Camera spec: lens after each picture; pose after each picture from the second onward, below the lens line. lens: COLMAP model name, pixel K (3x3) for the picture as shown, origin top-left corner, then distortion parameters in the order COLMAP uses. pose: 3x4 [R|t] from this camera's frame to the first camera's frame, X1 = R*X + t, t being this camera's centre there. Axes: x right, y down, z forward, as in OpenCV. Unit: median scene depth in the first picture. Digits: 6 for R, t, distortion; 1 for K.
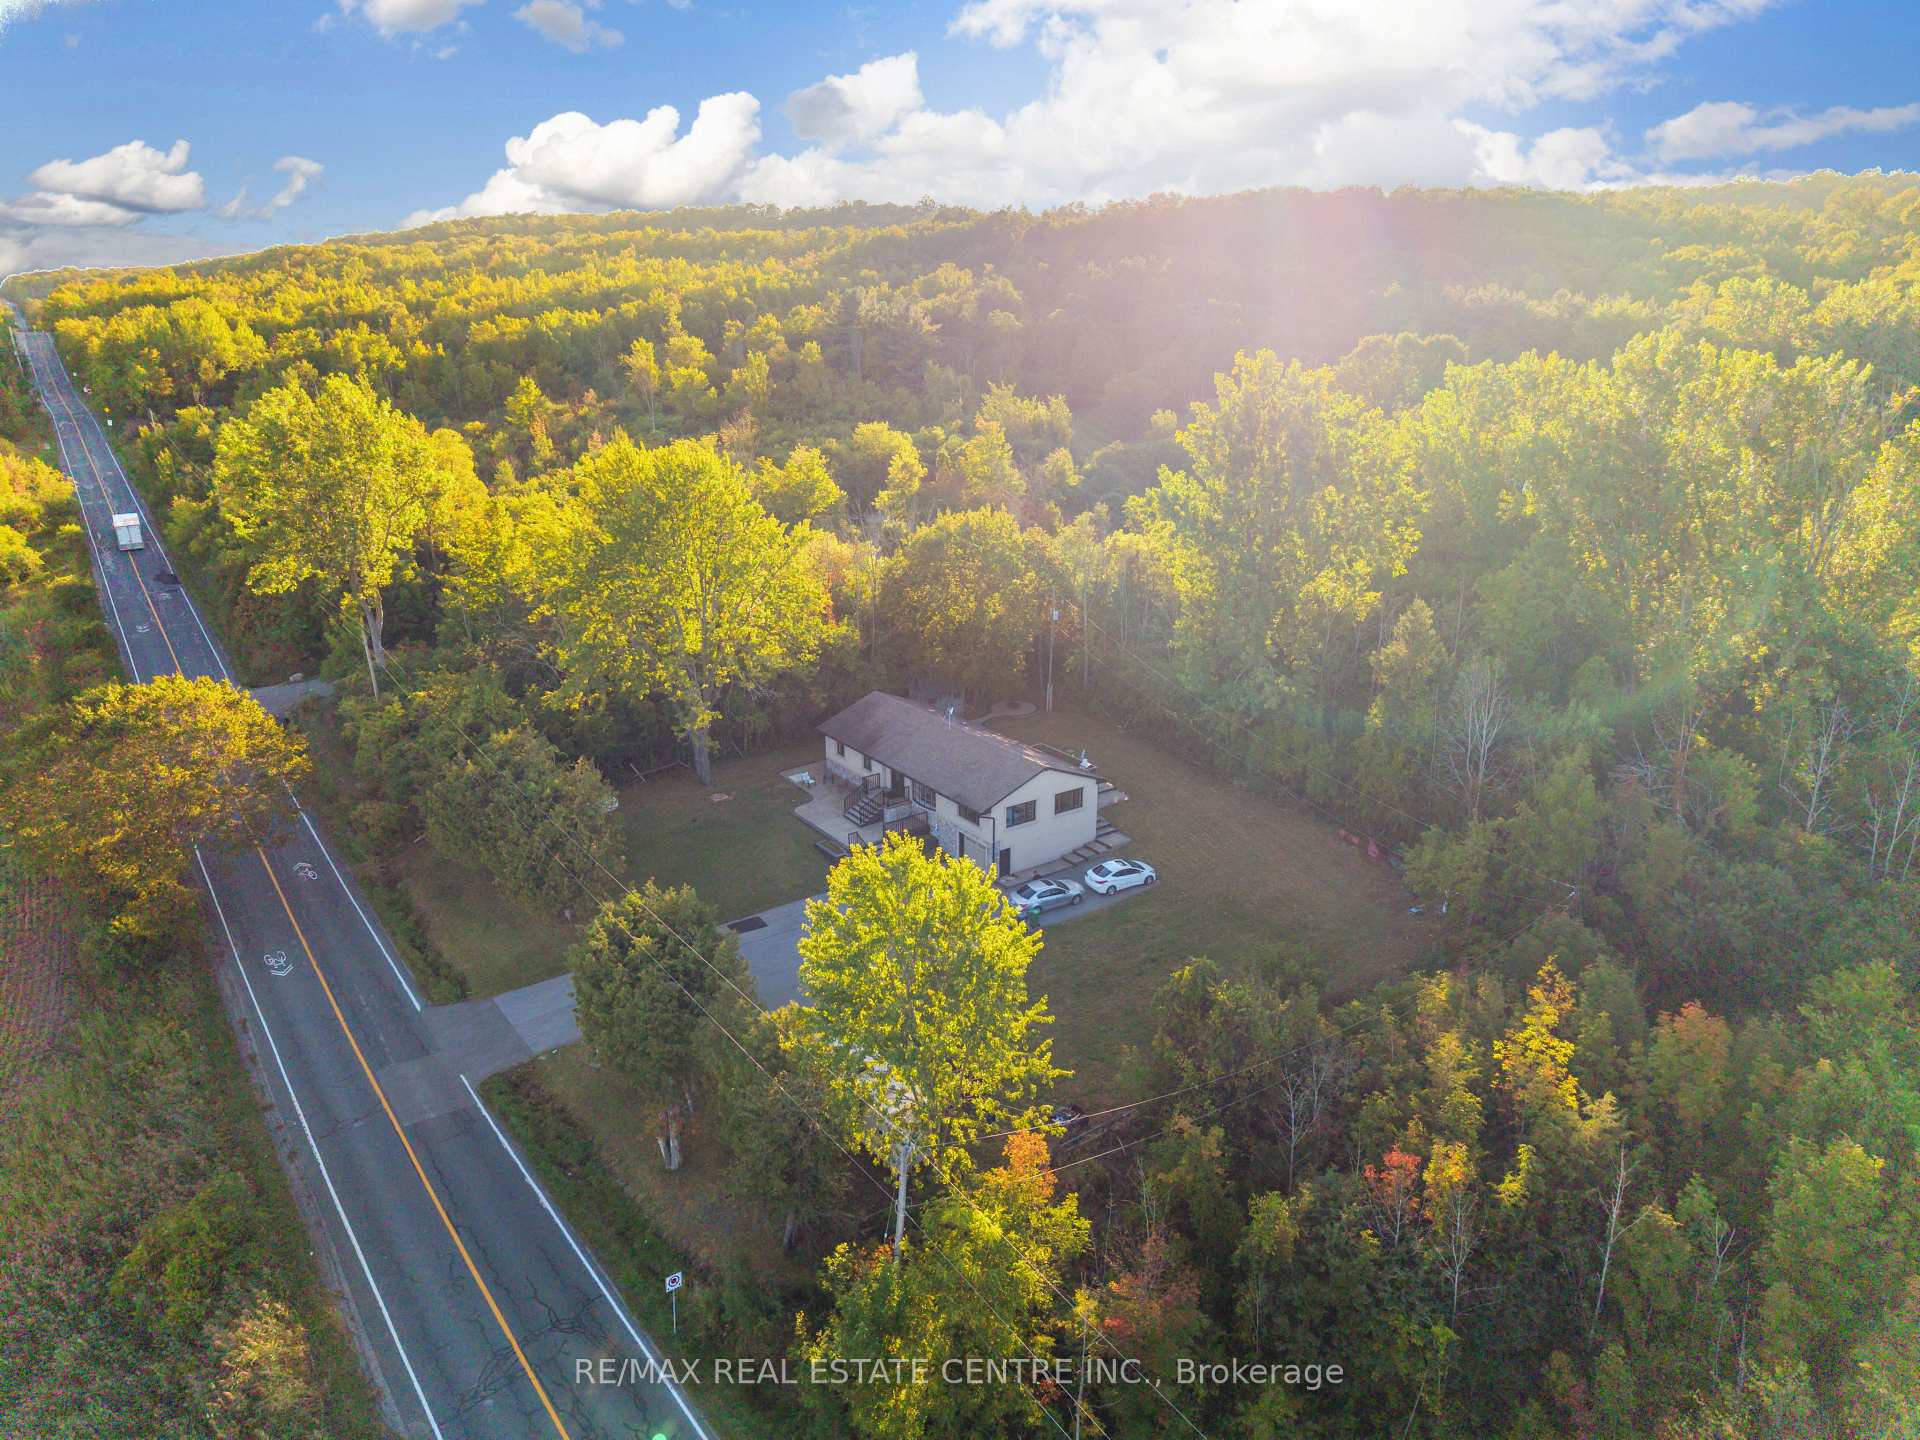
lens RADIAL K [[1396.9, 0, 963.1], [0, 1396.9, 714.7], [0, 0, 1]] dist [0.044433, -0.064127]
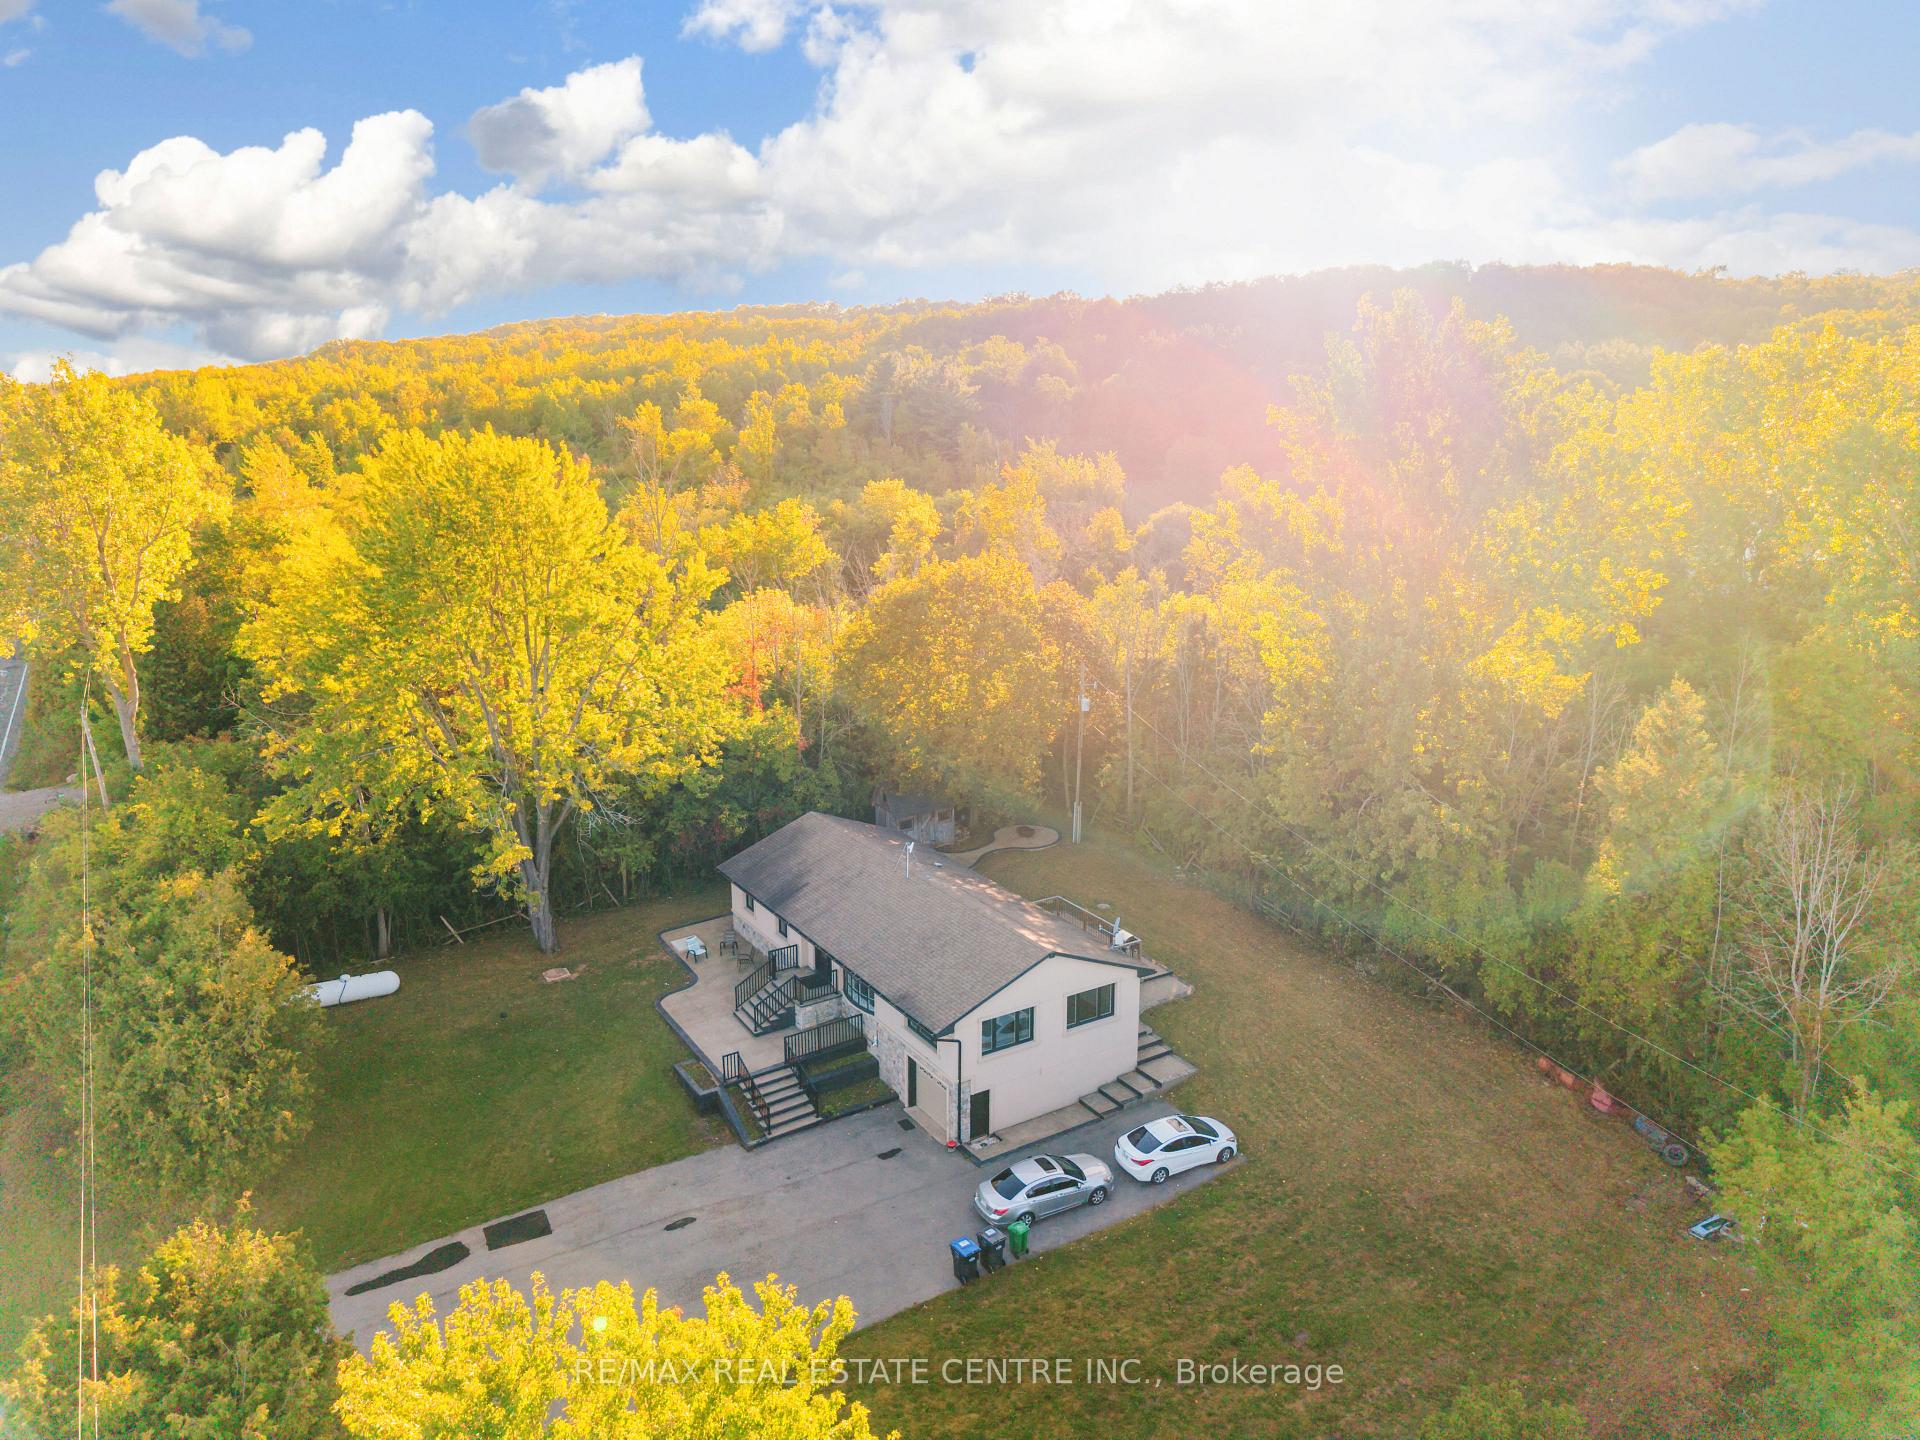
lens RADIAL K [[1304.1, 0, 960.7], [0, 1304.1, 669.0], [0, 0, 1]] dist [0.037045, -0.108162]
pose [[0.998040, 0.011129, -0.061583, 0.049087], [-0.017790, 0.993914, -0.108711, -0.019510], [0.059998, 0.109593, 0.992164, 0.391586]]
